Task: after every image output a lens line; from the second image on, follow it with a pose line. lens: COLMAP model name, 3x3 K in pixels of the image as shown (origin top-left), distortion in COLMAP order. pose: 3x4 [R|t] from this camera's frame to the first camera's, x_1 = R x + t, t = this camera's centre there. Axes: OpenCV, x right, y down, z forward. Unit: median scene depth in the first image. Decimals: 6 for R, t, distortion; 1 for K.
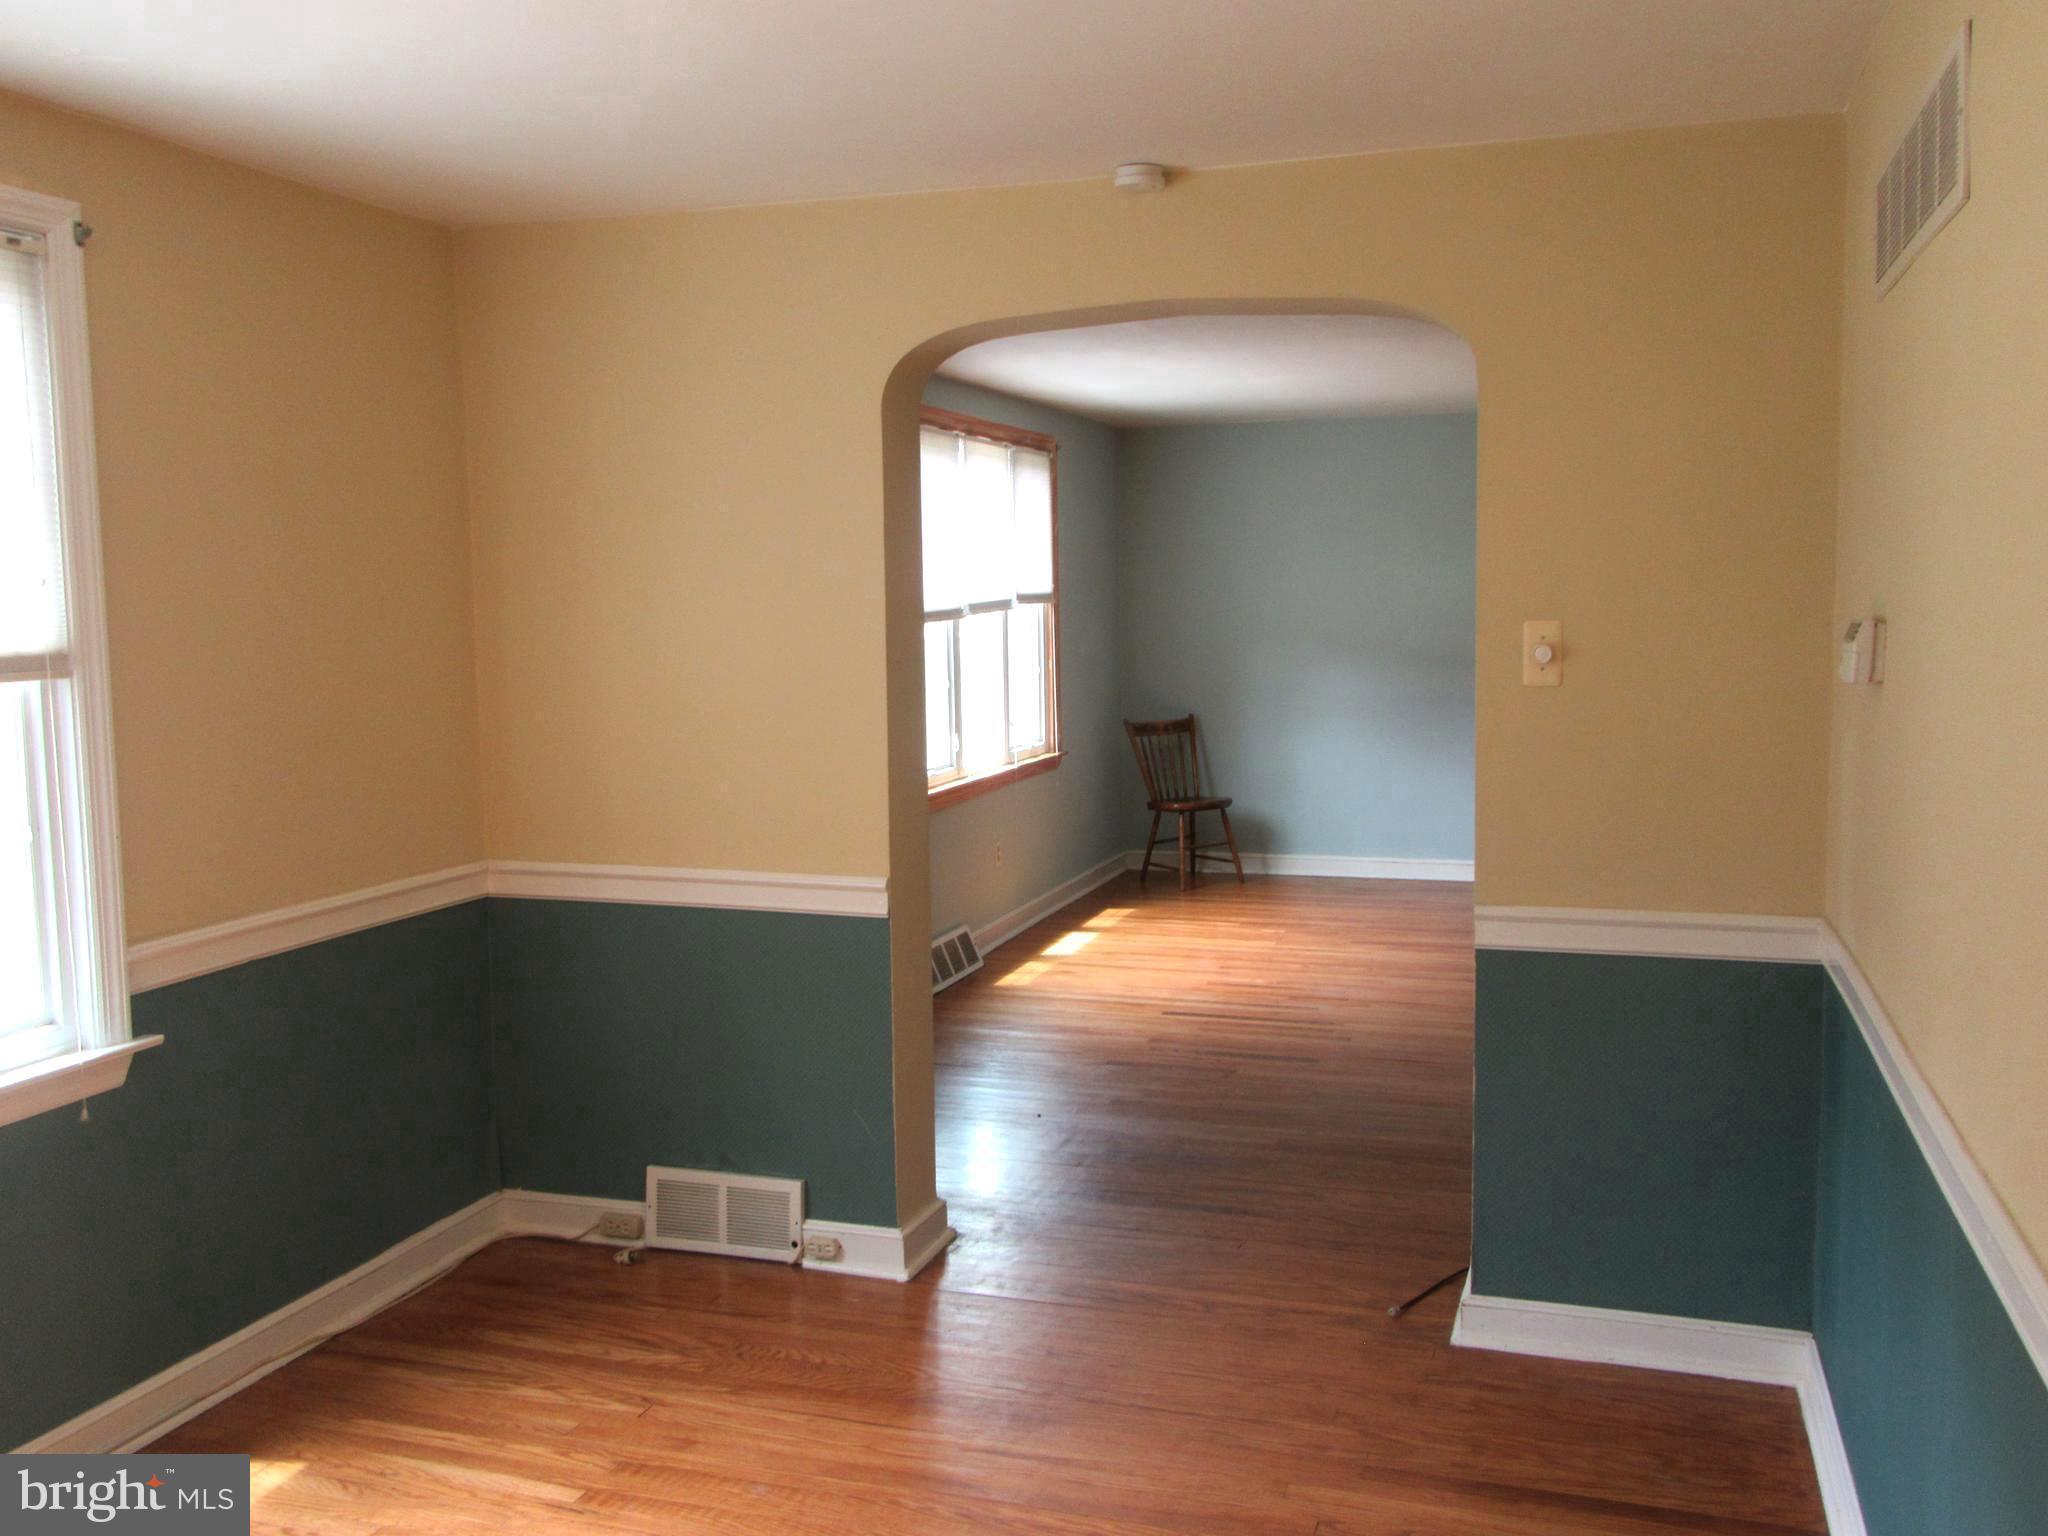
lens RADIAL K [[1807.0, 0, 1027.0], [0, 1807.0, 750.2], [0, 0, 1]] dist [0.011865, 0.002290]
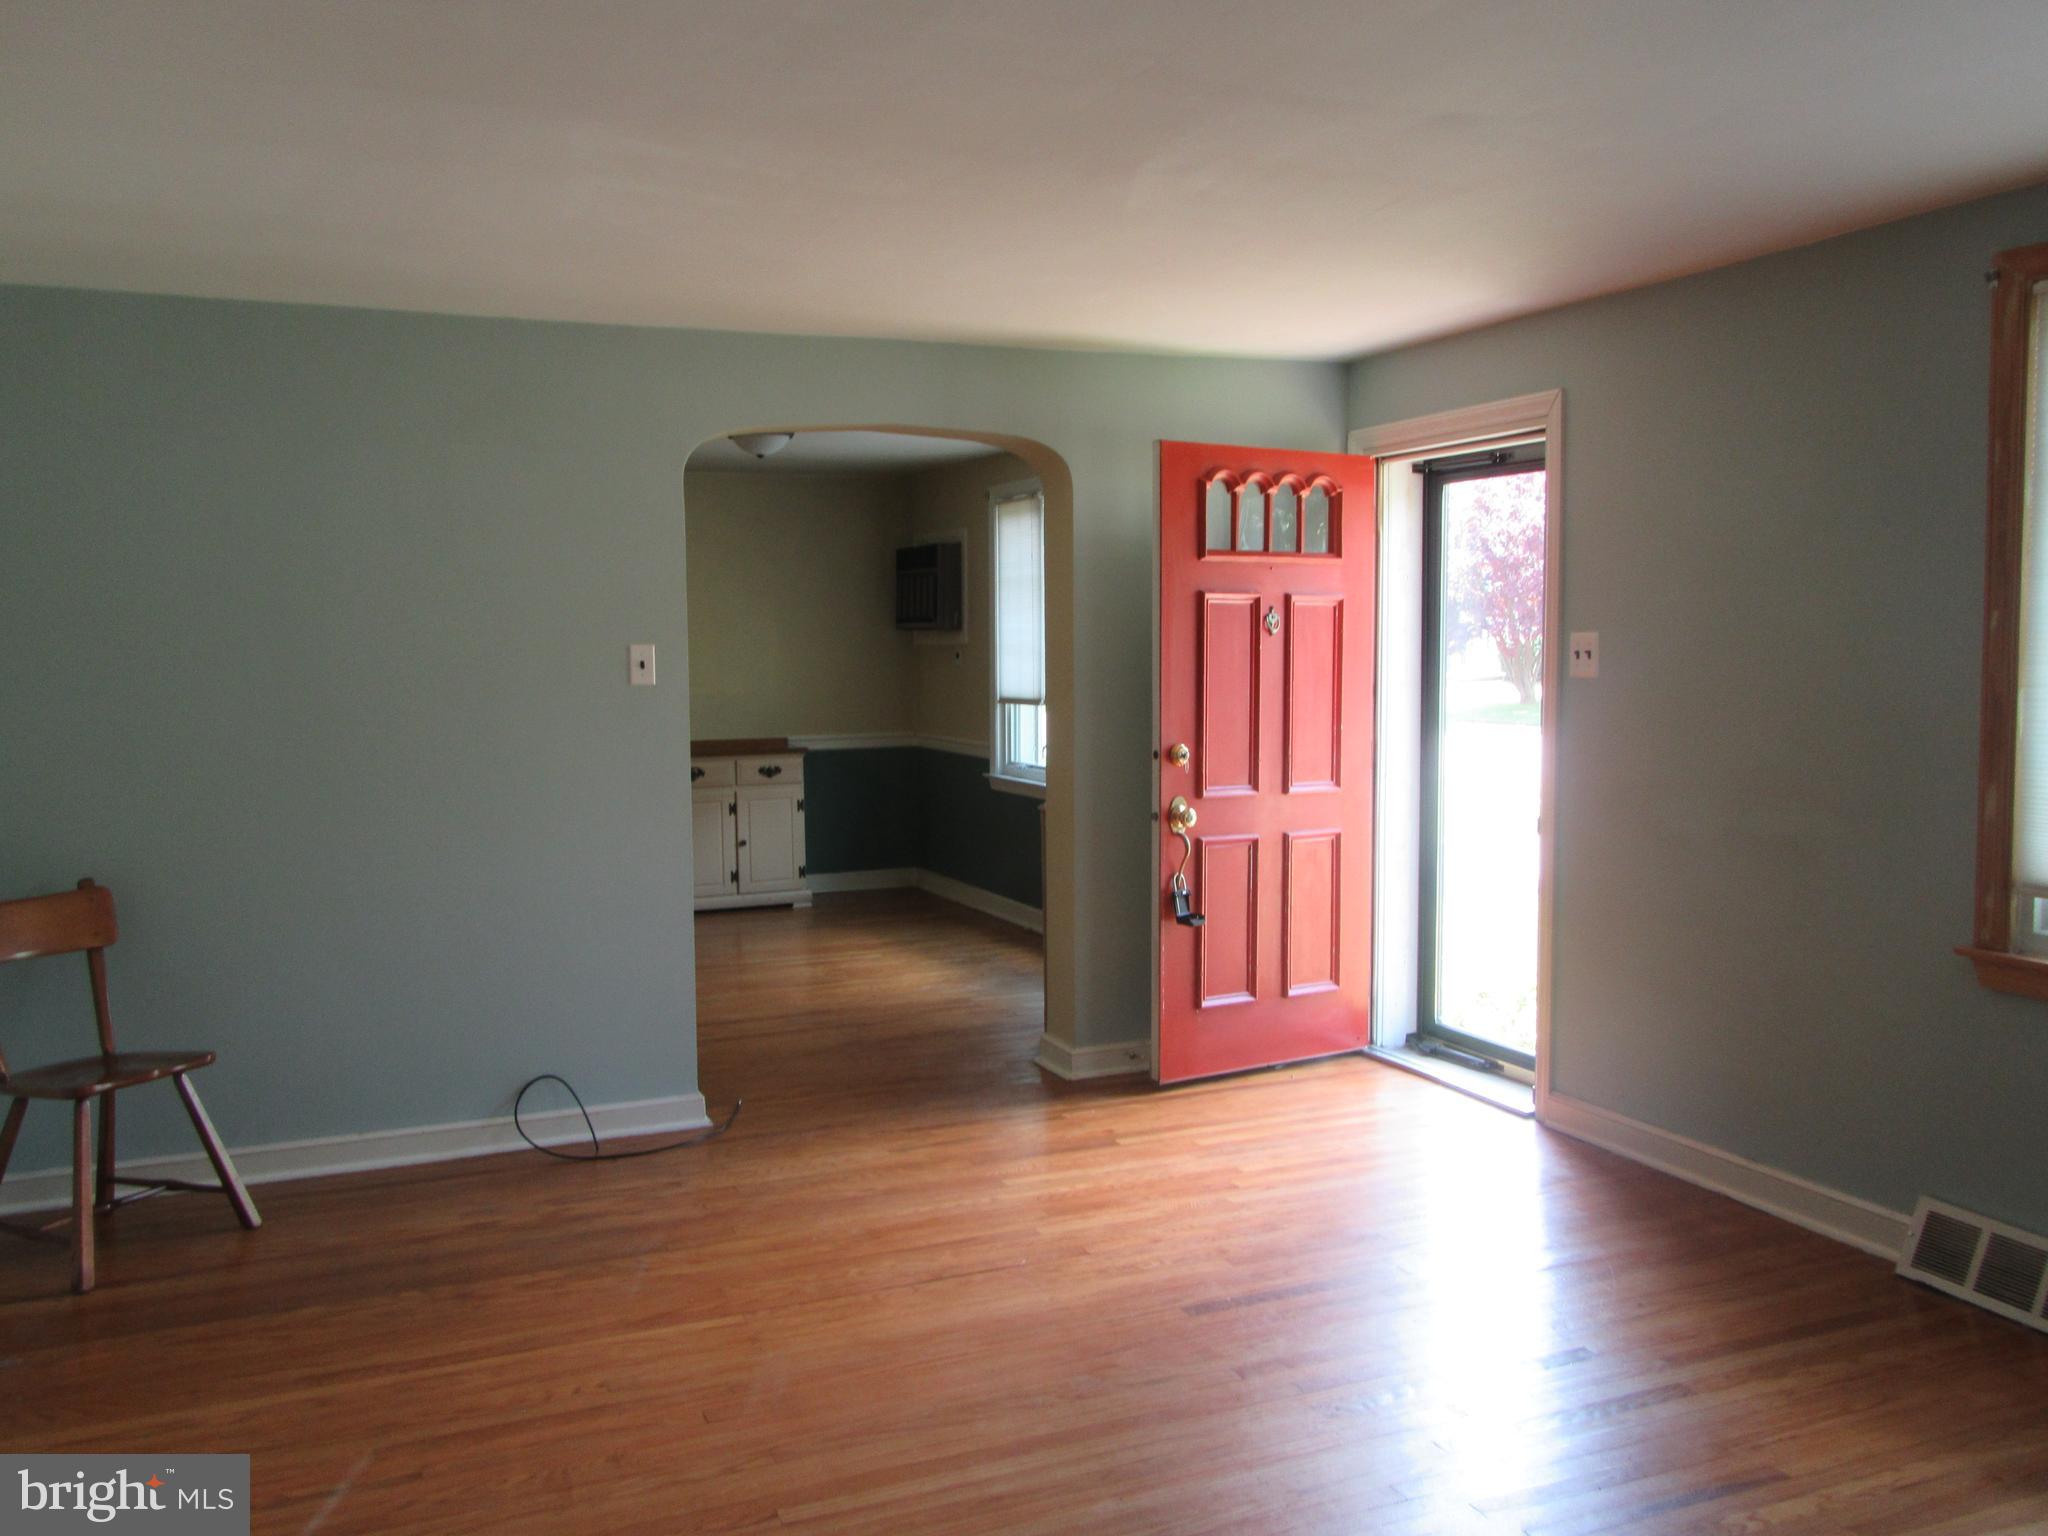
lens RADIAL K [[1741.0, 0, 1031.4], [0, 1741.0, 764.8], [0, 0, 1]] dist [0.021584, 0.004133]
pose [[-0.744454, 0.069604, -0.664036, 0.423396], [-0.042103, 0.987678, 0.150731, -0.082958], [0.666345, 0.140170, -0.732350, 0.965635]]
